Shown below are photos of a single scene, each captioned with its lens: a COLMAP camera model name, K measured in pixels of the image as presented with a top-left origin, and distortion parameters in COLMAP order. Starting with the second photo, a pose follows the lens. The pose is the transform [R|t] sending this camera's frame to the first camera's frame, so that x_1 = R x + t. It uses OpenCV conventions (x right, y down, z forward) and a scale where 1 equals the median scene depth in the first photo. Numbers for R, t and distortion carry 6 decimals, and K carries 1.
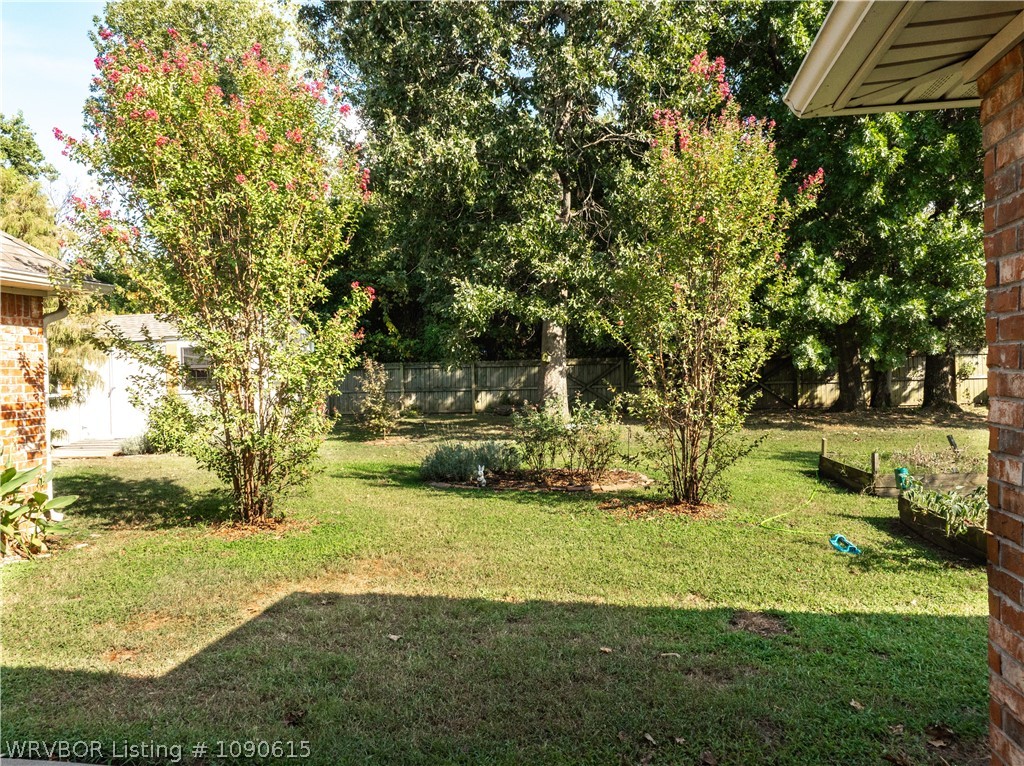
lens RADIAL K [[731.2, 0, 512.0], [0, 731.2, 383.0], [0, 0, 1]] dist [-0.046694, -0.003267]
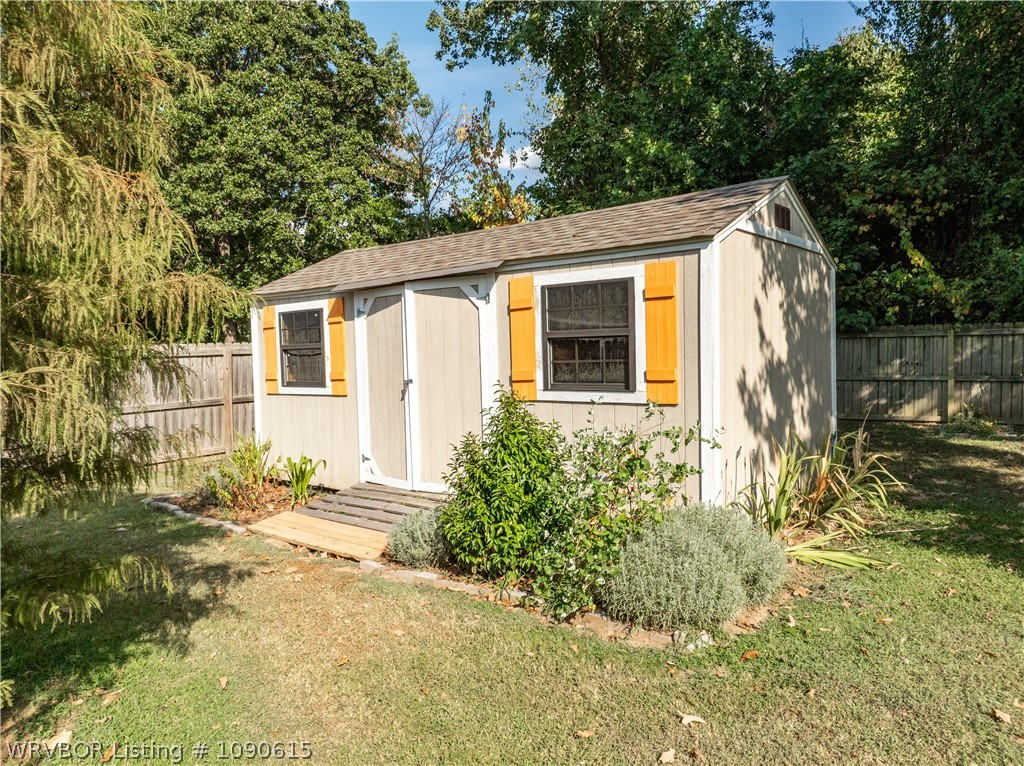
lens RADIAL K [[731.2, 0, 512.0], [0, 731.2, 383.0], [0, 0, 1]] dist [-0.046694, -0.003267]
pose [[0.872267, 0.025991, -0.488339, -0.184149], [-0.002965, 0.998849, 0.047865, -0.009757], [0.489021, -0.040303, 0.871340, 0.430045]]
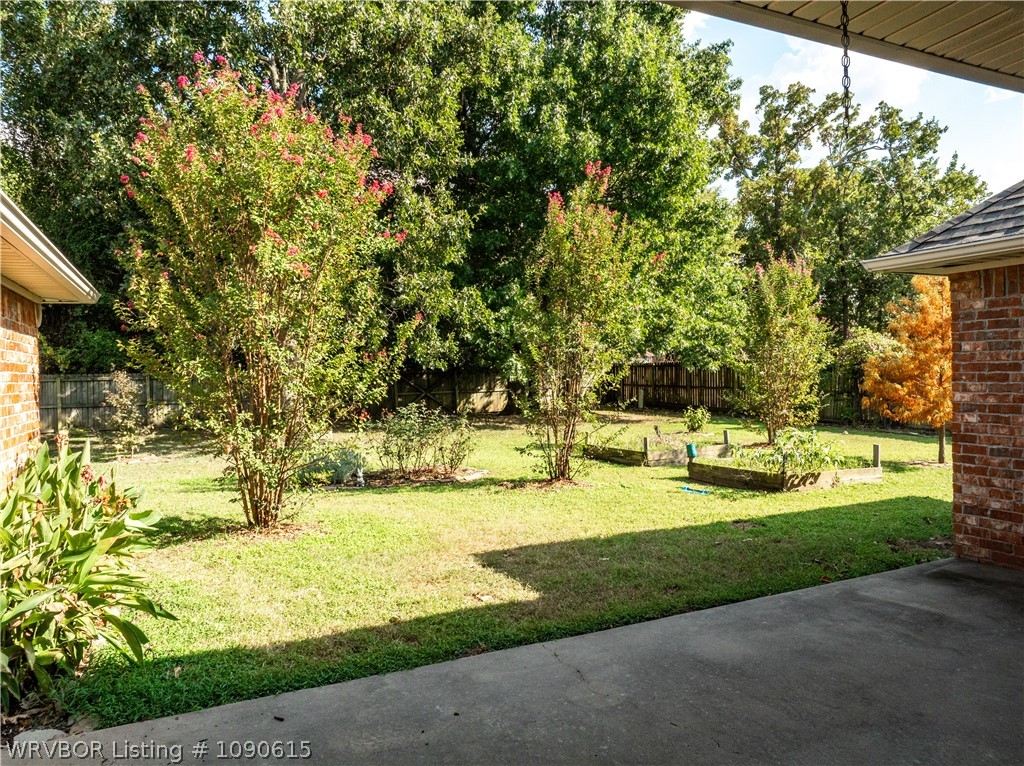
lens RADIAL K [[731.2, 0, 512.0], [0, 731.2, 383.0], [0, 0, 1]] dist [-0.046694, -0.003267]
pose [[0.823423, -0.005048, 0.567405, -0.203518], [0.013673, 0.999847, -0.010946, -0.000815], [-0.567263, 0.016771, 0.823366, -0.025455]]
